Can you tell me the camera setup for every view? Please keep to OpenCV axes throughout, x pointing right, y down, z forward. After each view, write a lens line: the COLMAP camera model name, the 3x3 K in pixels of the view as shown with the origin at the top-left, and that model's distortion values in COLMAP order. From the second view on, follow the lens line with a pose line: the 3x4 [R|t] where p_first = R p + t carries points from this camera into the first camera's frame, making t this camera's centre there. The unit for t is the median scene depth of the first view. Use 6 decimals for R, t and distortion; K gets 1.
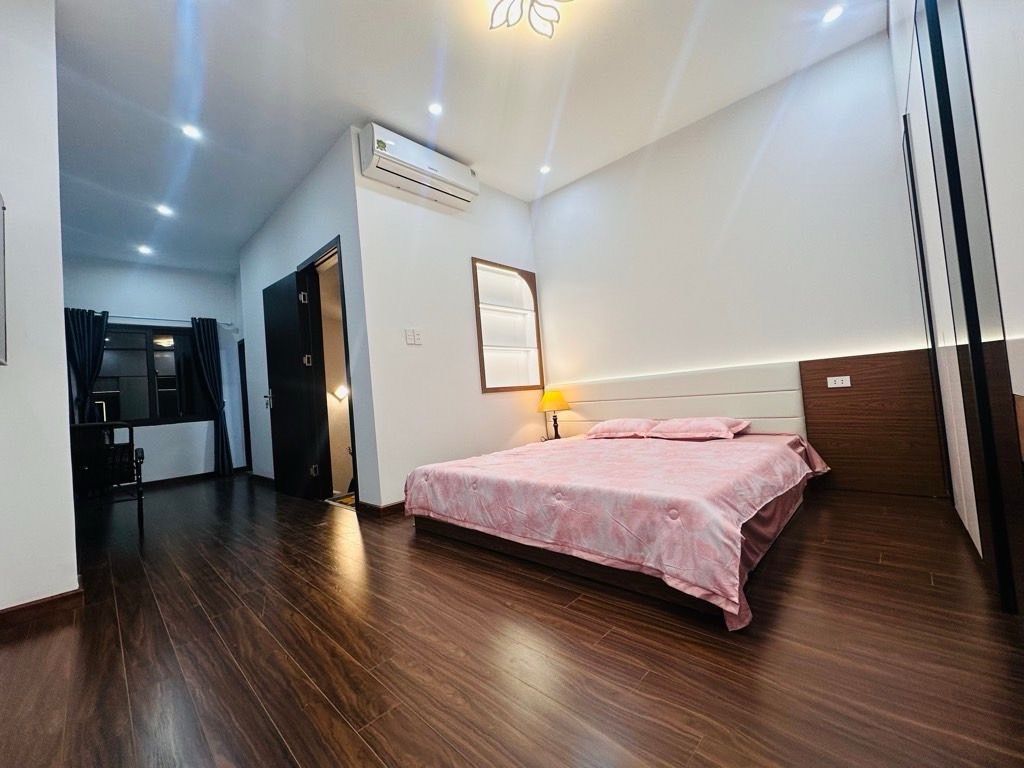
lens RADIAL K [[407.7, 0, 512.0], [0, 407.7, 384.0], [0, 0, 1]] dist [-0.001547, 0.000655]
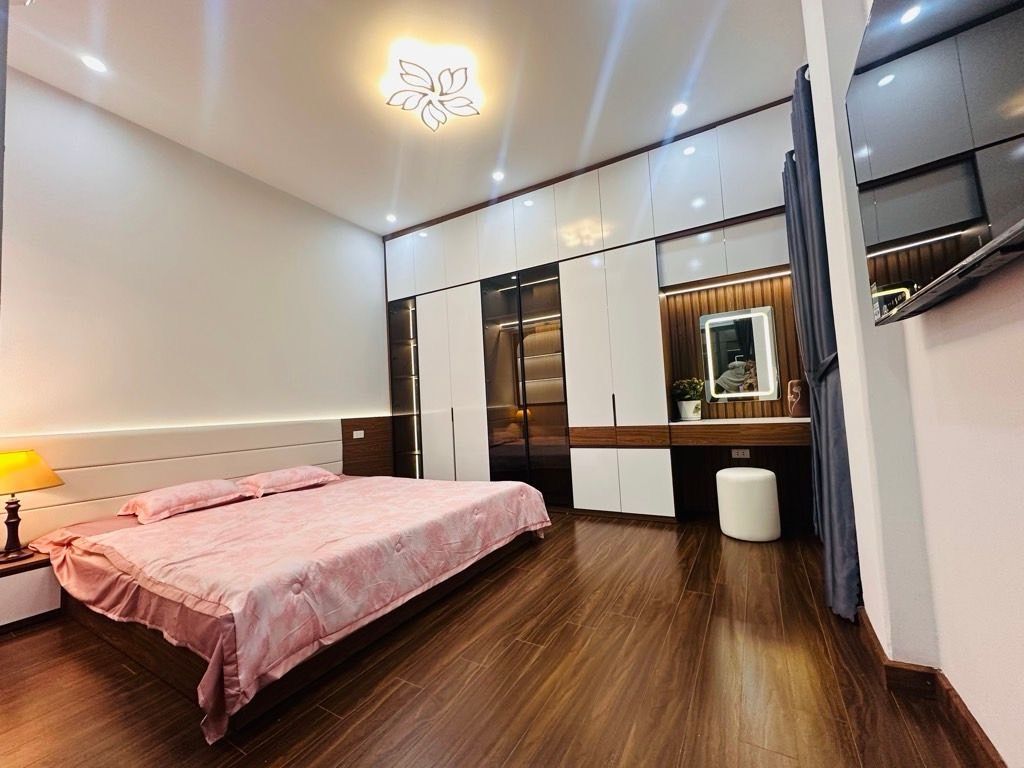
lens RADIAL K [[407.7, 0, 512.0], [0, 407.7, 384.0], [0, 0, 1]] dist [-0.001547, 0.000655]
pose [[-0.223573, 0.150686, 0.962969, -0.984730], [0.041099, 0.988556, -0.145148, 0.064840], [-0.973820, 0.007126, -0.227208, 0.999564]]
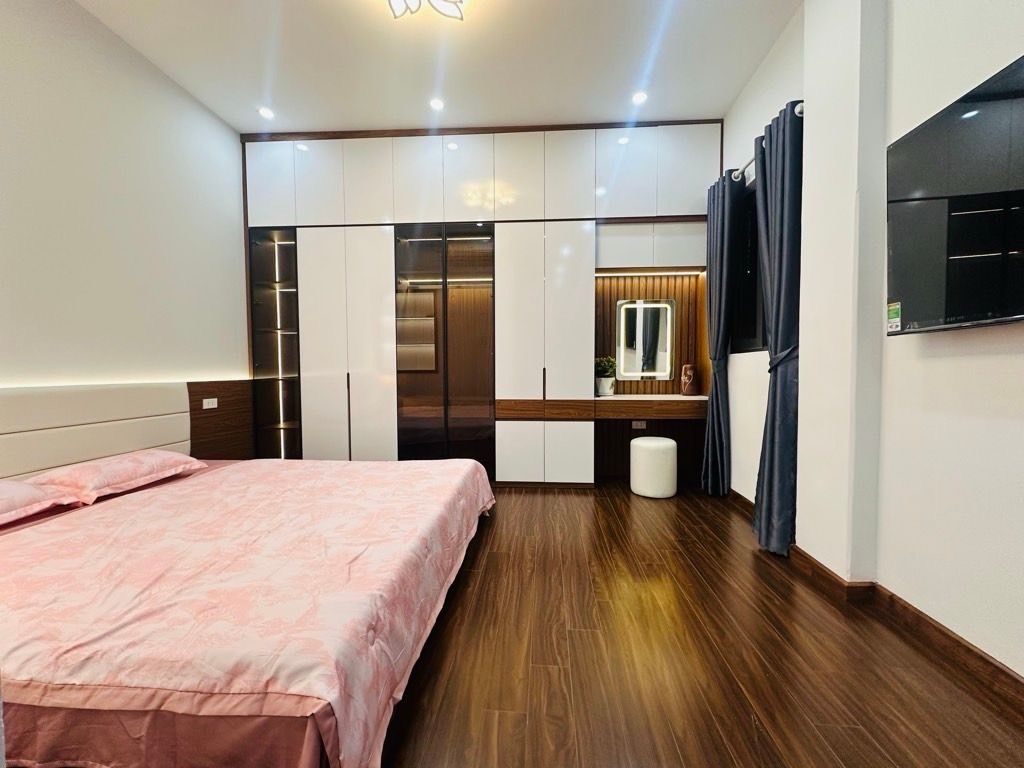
lens RADIAL K [[407.7, 0, 512.0], [0, 407.7, 384.0], [0, 0, 1]] dist [-0.001547, 0.000655]
pose [[-0.634572, 0.054787, 0.770919, -0.706170], [0.032650, 0.998494, -0.044085, 0.021843], [-0.772174, -0.002805, -0.635405, 1.350336]]
